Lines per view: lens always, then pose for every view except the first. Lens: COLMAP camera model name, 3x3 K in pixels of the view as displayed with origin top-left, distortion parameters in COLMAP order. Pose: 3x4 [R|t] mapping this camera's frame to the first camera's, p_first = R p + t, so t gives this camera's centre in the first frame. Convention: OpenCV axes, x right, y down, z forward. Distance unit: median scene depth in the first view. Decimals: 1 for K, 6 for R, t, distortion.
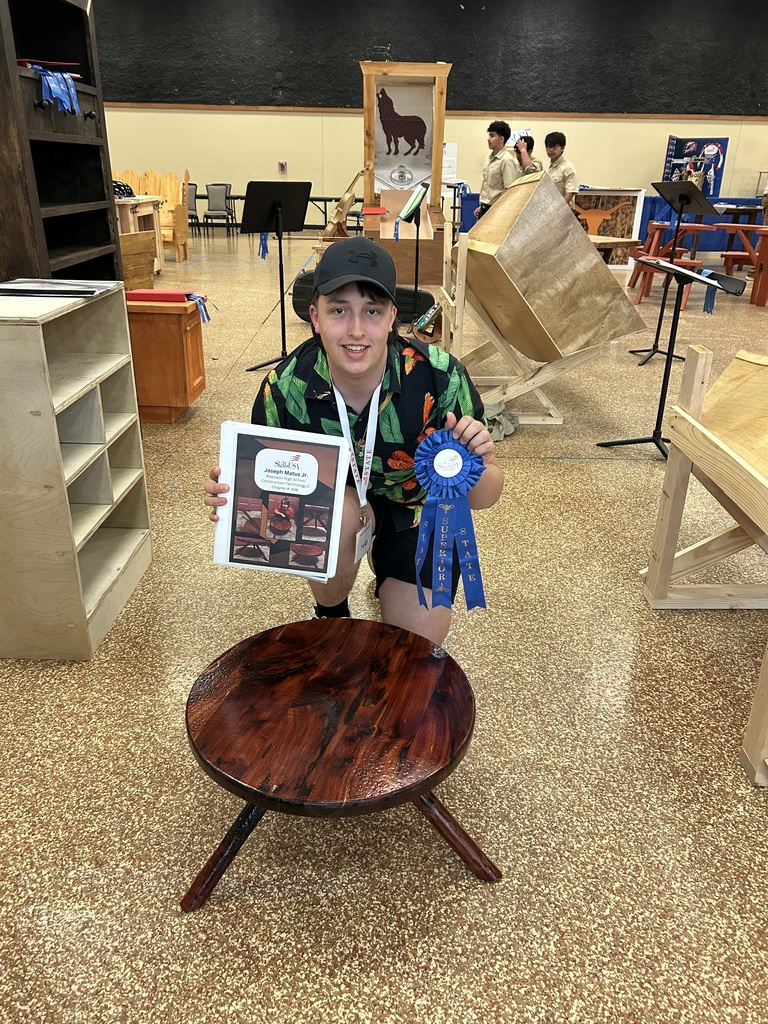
lens RADIAL K [[796.5, 0, 384.0], [0, 796.5, 512.0], [0, 0, 1]] dist [0.046644, -0.046742]
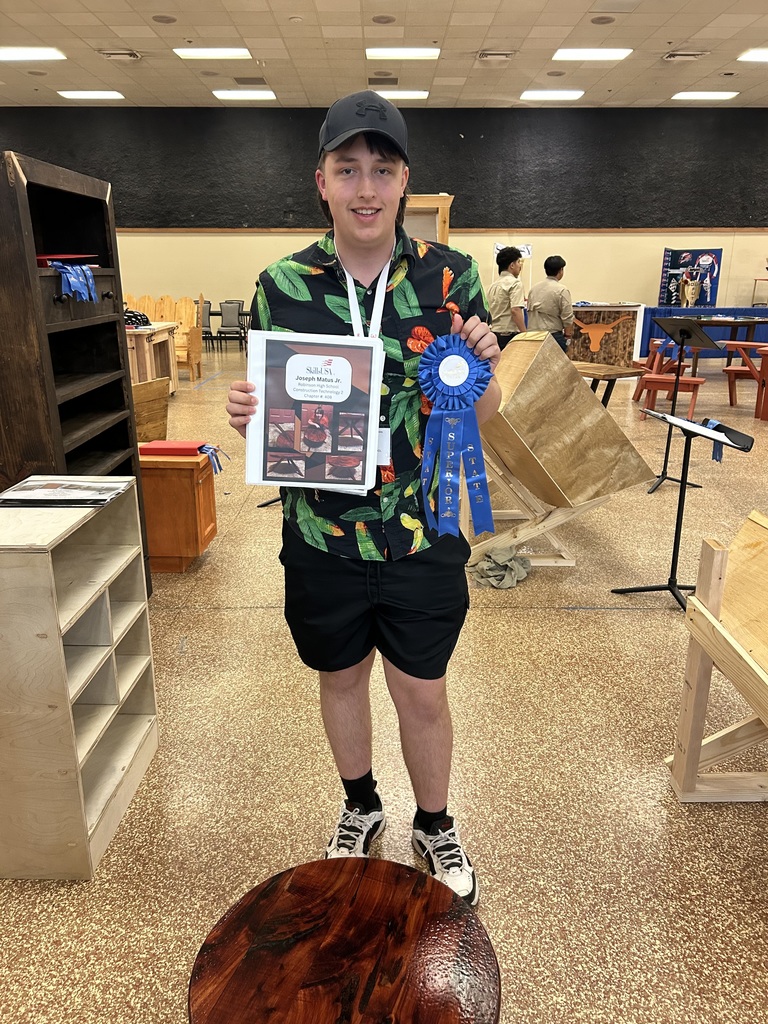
lens RADIAL K [[796.5, 0, 384.0], [0, 796.5, 512.0], [0, 0, 1]] dist [0.046644, -0.046742]
pose [[0.999791, -0.015918, -0.012800, 0.000203], [0.014429, 0.993932, -0.109050, -0.100287], [0.014458, 0.108842, 0.993954, 0.006813]]
